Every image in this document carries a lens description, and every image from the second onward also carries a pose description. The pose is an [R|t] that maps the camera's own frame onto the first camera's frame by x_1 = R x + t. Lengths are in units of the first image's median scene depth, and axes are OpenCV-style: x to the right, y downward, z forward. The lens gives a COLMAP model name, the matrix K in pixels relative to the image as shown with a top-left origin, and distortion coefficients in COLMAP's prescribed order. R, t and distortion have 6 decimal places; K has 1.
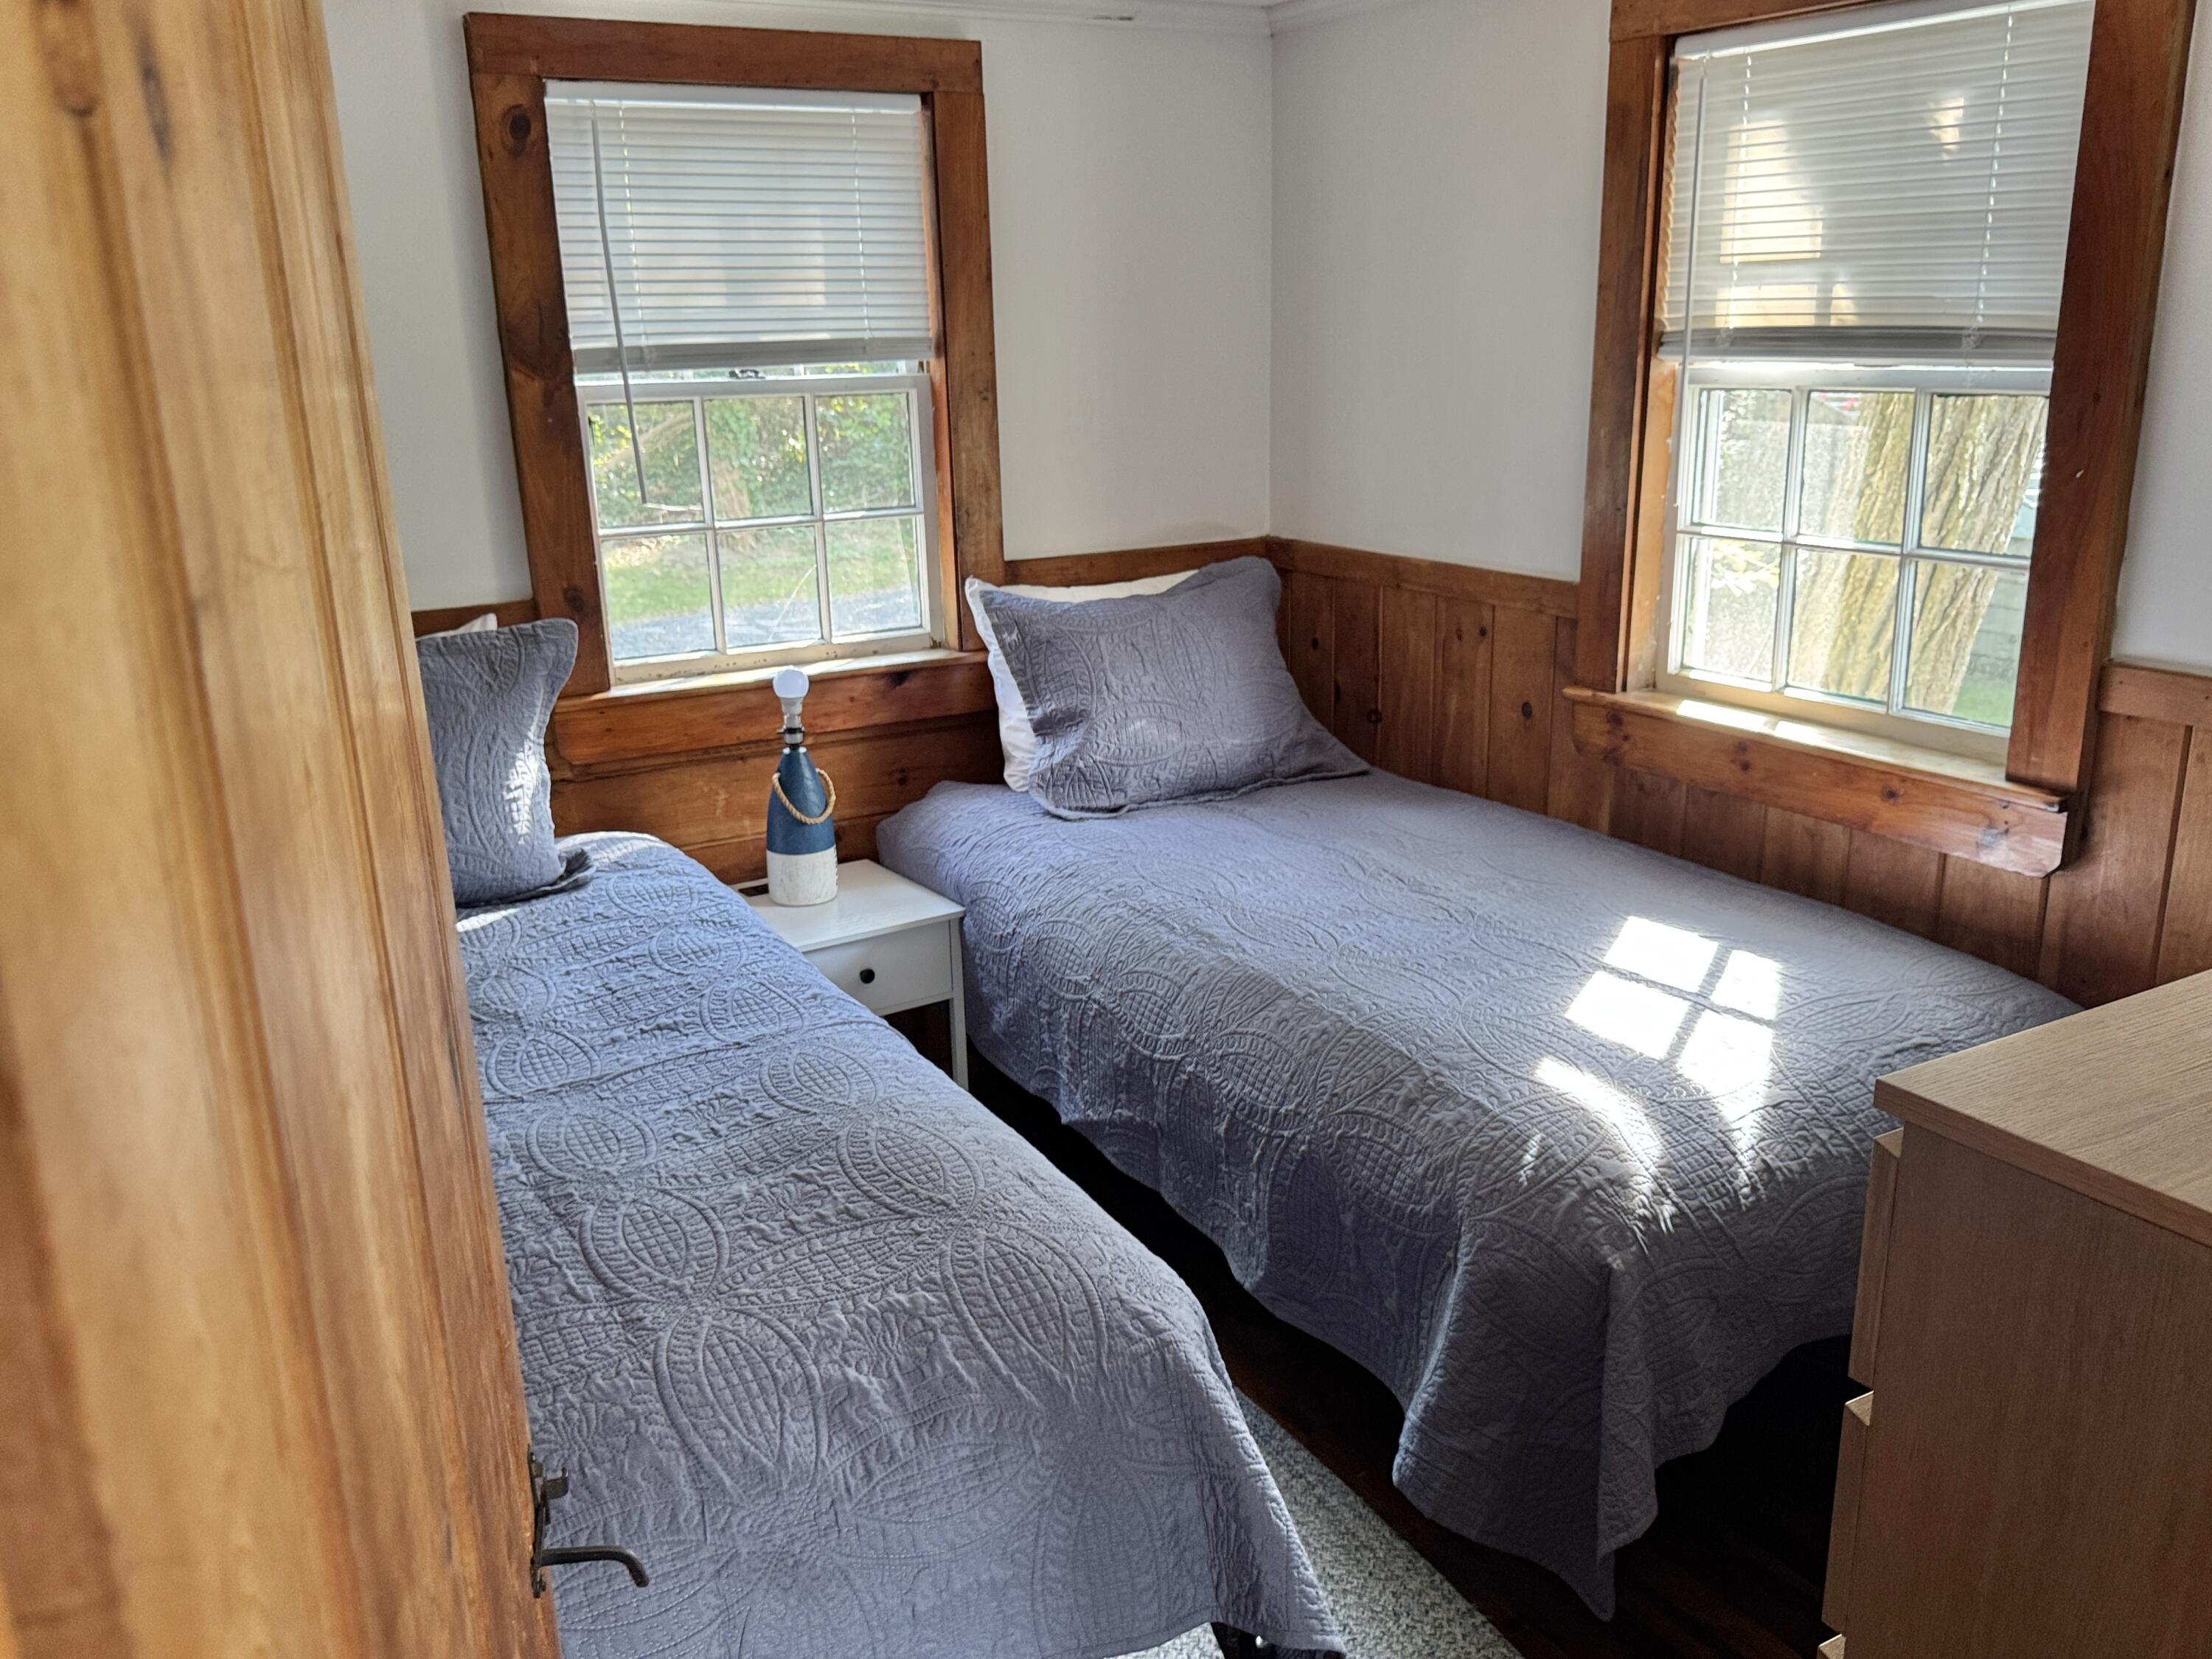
lens RADIAL K [[1856.0, 0, 1109.2], [0, 1856.0, 841.1], [0, 0, 1]] dist [0.088771, -0.022443]
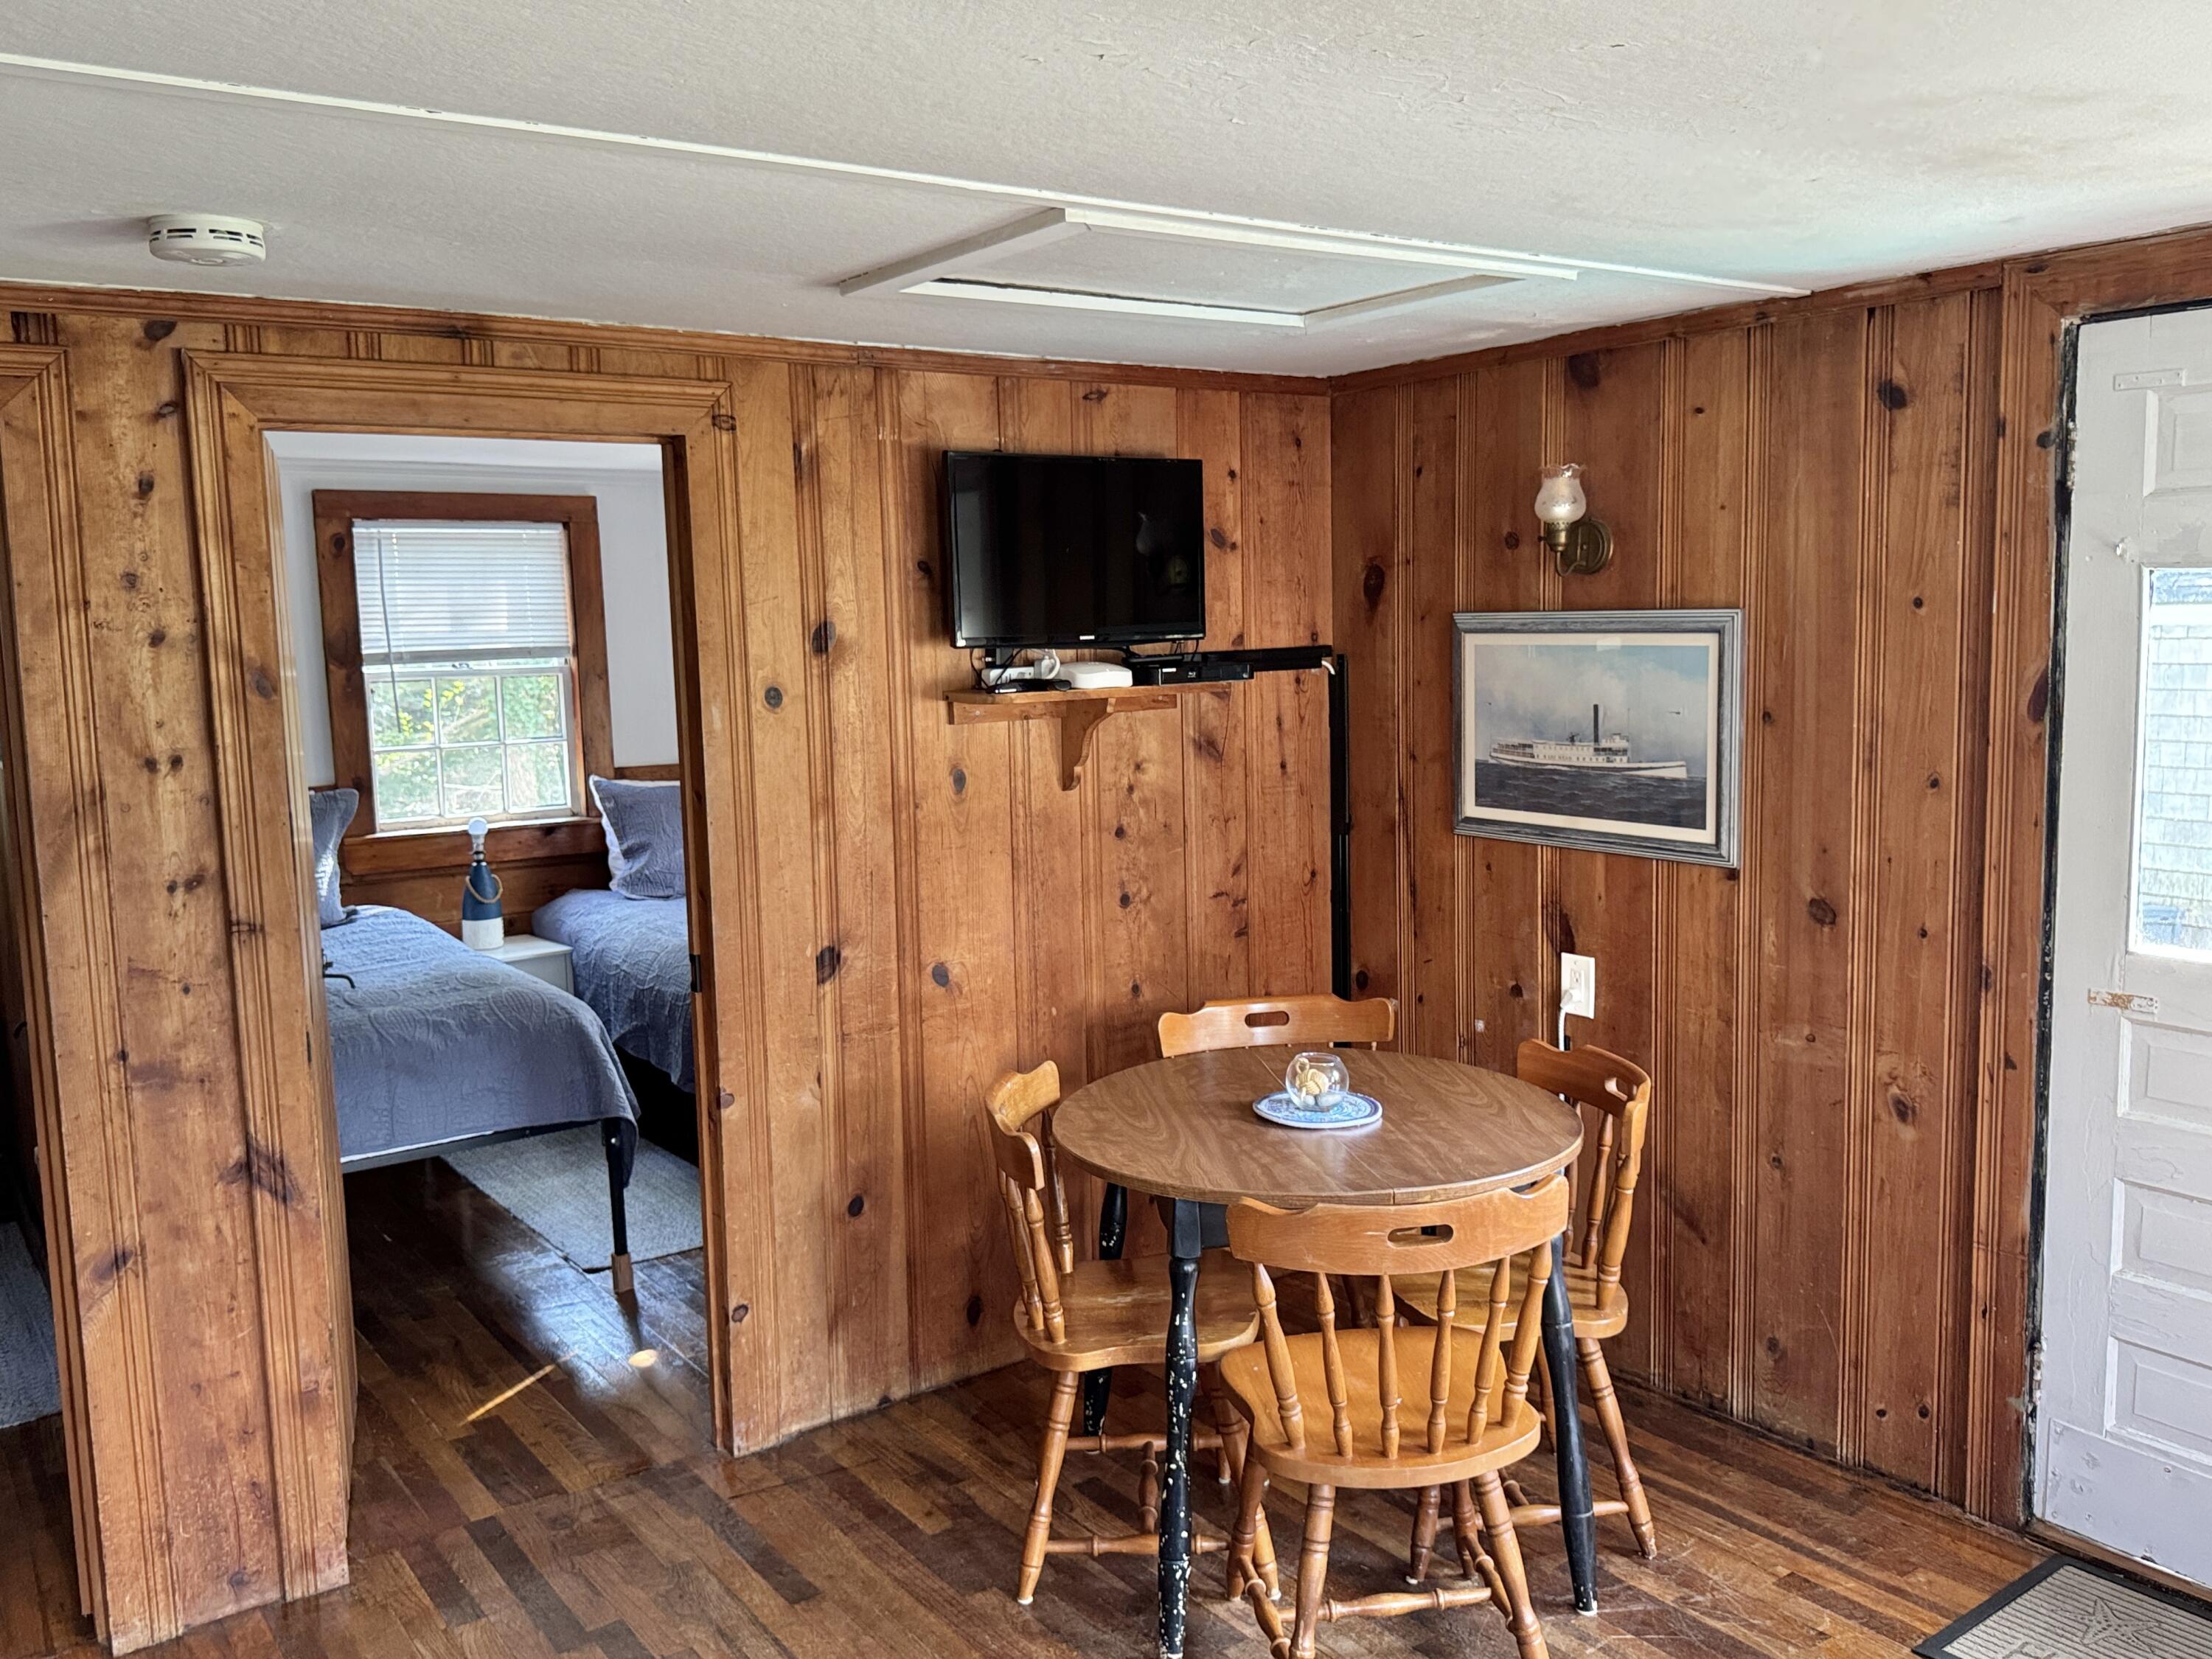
lens RADIAL K [[1856.0, 0, 1106.6], [0, 1856.0, 818.5], [0, 0, 1]] dist [0.088771, -0.022443]
pose [[0.995735, -0.011978, 0.091481, 0.268326], [0.027113, 0.985745, -0.166045, 0.223299], [-0.088188, 0.167818, 0.981866, -0.846180]]
